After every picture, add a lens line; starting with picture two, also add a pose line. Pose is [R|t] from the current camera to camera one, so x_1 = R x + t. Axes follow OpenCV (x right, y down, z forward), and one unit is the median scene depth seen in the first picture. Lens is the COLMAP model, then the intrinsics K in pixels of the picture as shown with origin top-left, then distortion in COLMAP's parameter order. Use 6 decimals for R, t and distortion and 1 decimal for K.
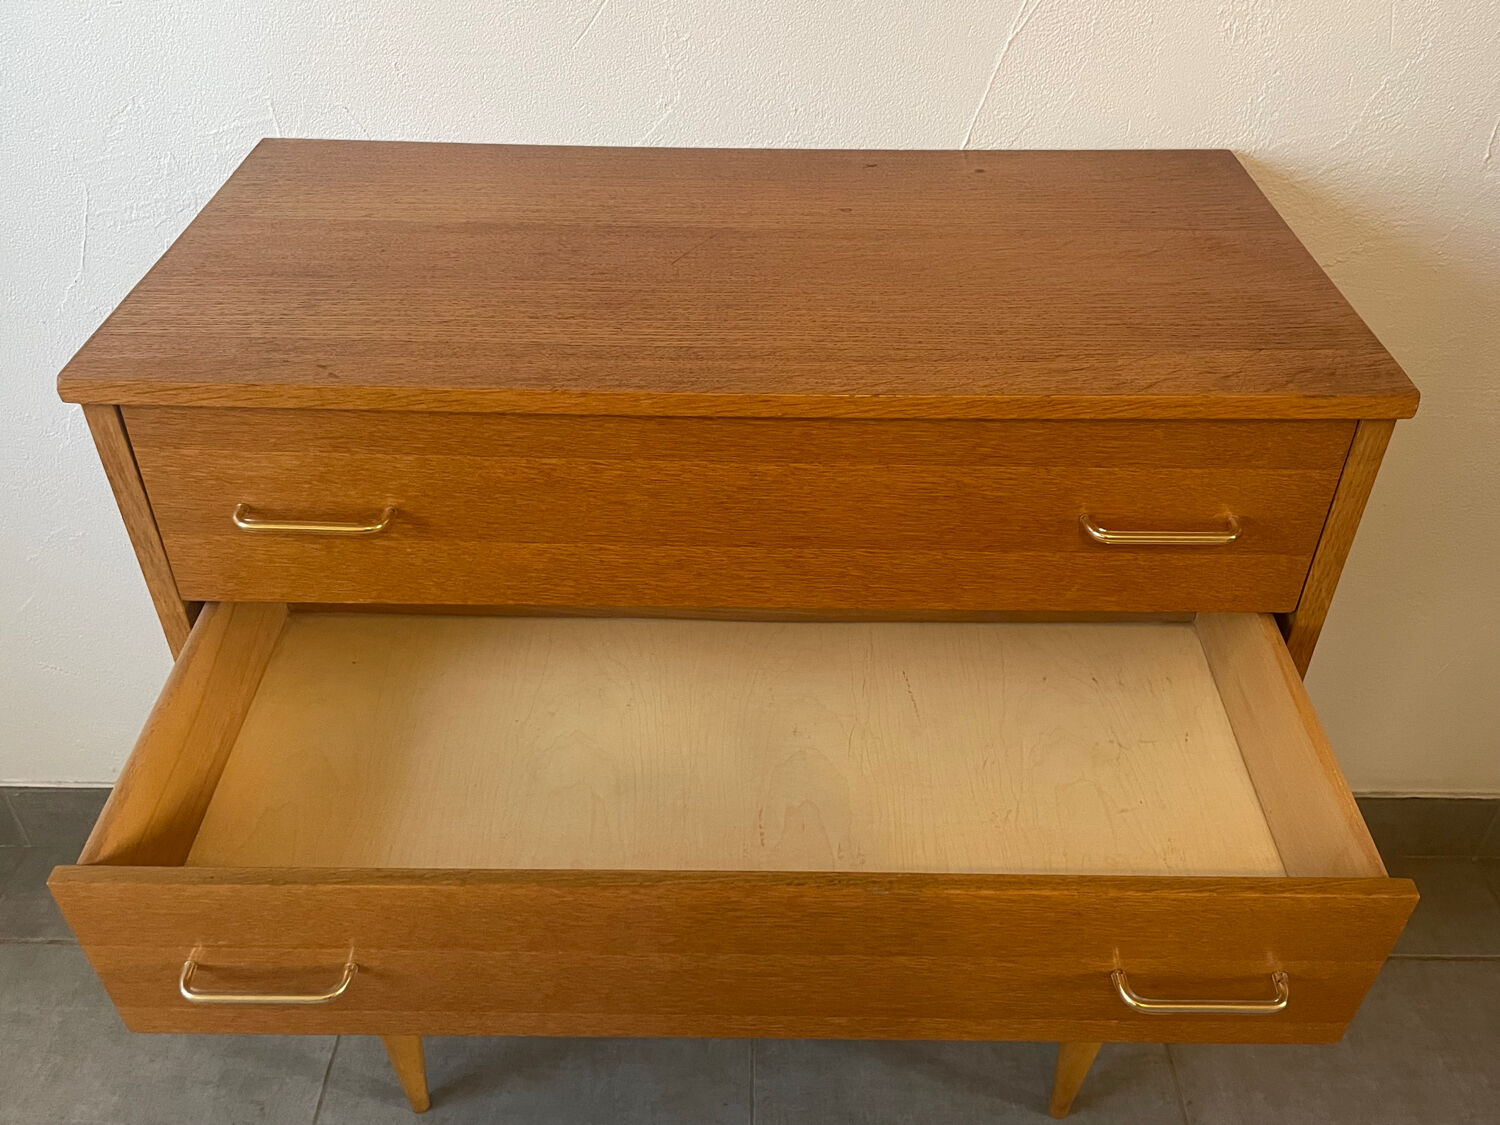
lens RADIAL K [[1299.9, 0, 754.0], [0, 1299.9, 548.2], [0, 0, 1]] dist [0.097358, -0.145630]
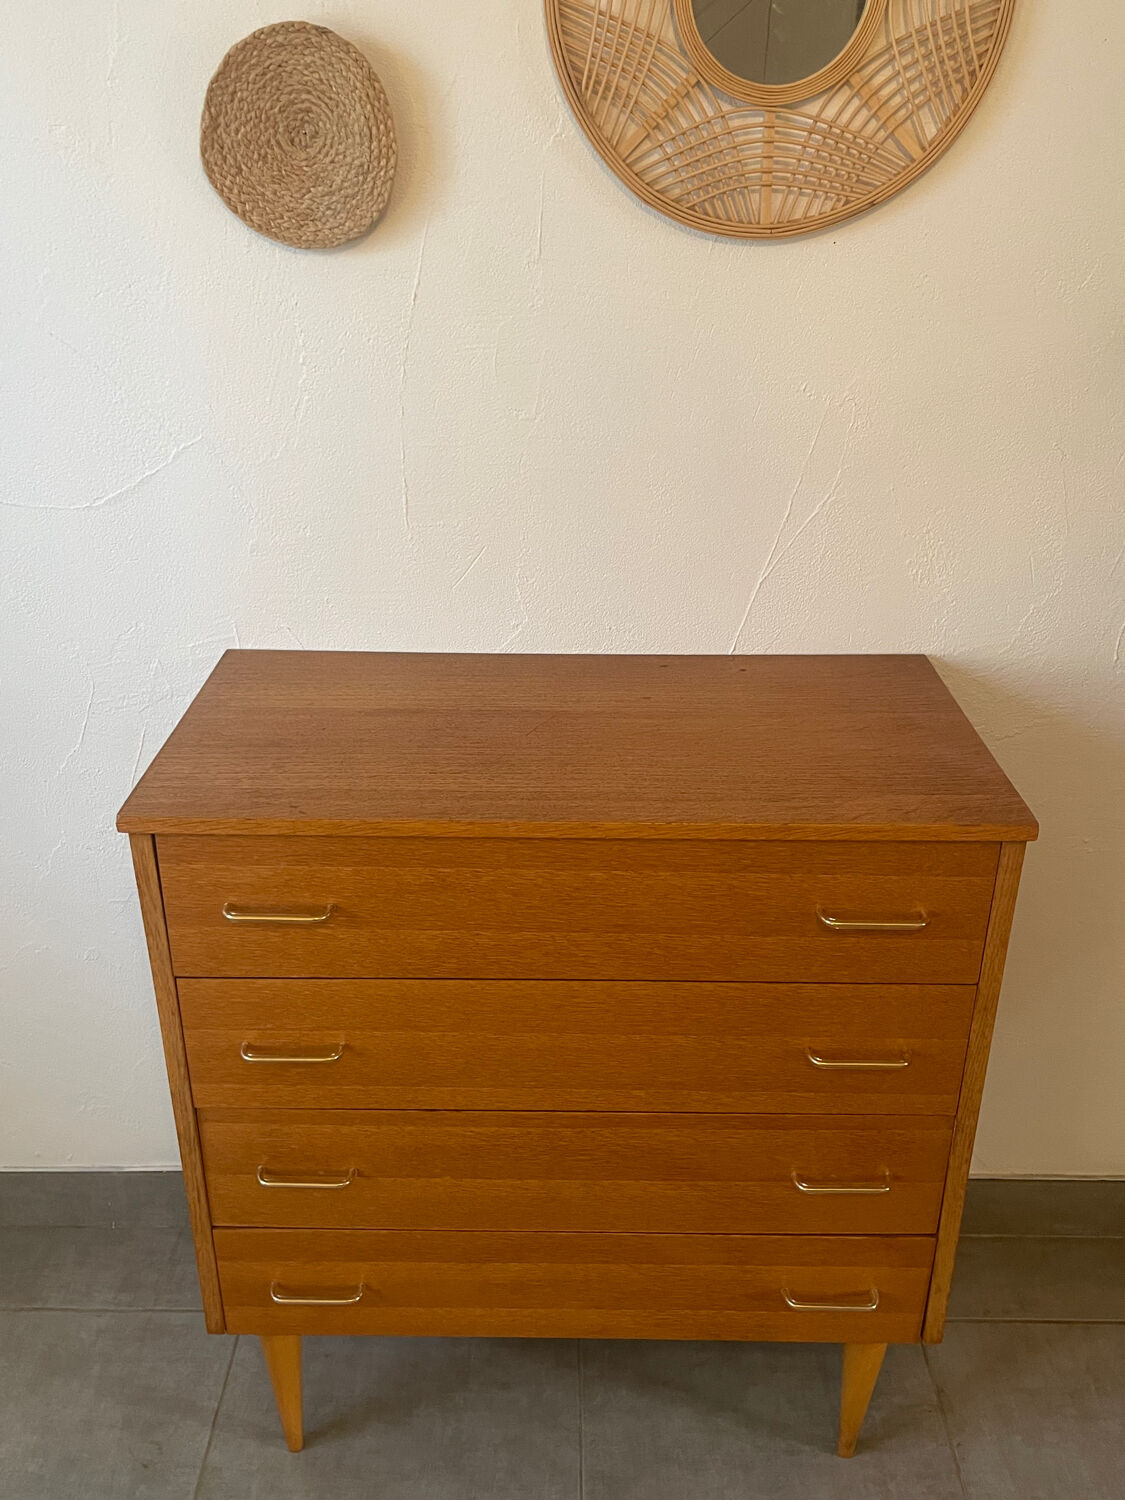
lens RADIAL K [[1299.9, 0, 553.5], [0, 1299.9, 736.1], [0, 0, 1]] dist [0.097358, -0.145630]
pose [[0.999974, -0.003389, -0.006422, -0.025263], [0.001991, 0.978490, -0.206286, 0.081595], [0.006983, 0.206268, 0.978471, -0.420952]]
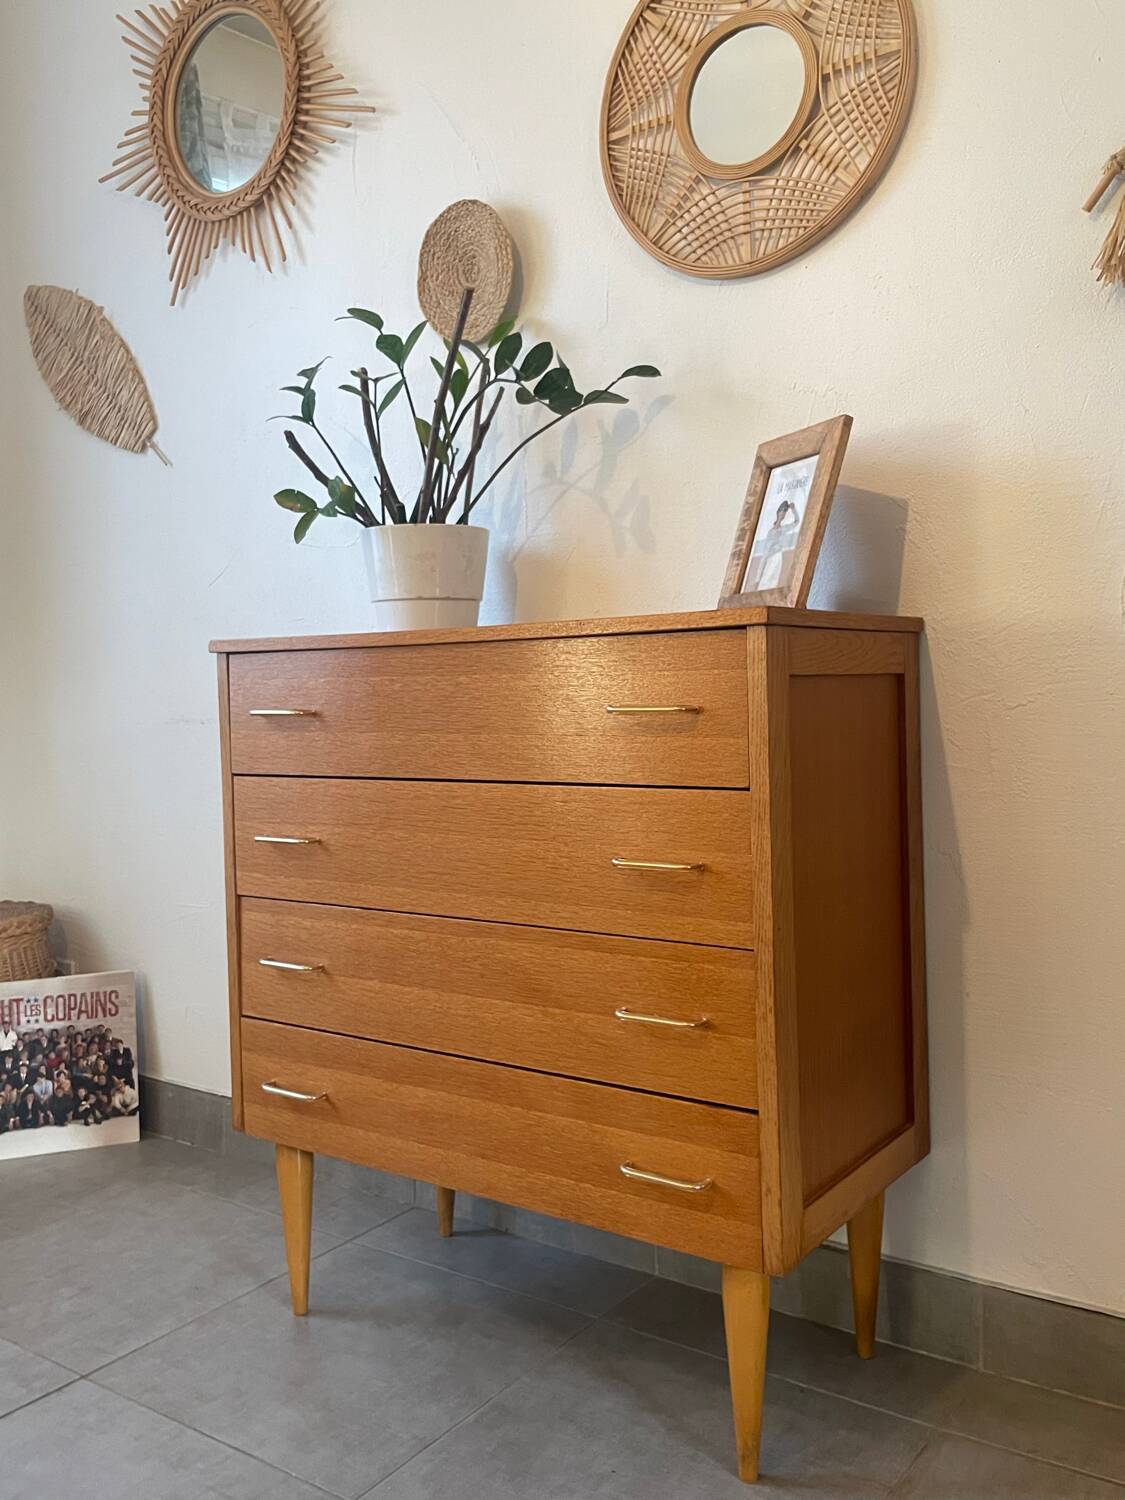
lens RADIAL K [[1299.9, 0, 566.5], [0, 1299.9, 727.6], [0, 0, 1]] dist [0.097358, -0.145630]
pose [[0.817210, -0.009773, -0.576258, 1.108847], [-0.322421, 0.821007, -0.471159, 0.756895], [0.477716, 0.570834, 0.667784, -0.082368]]
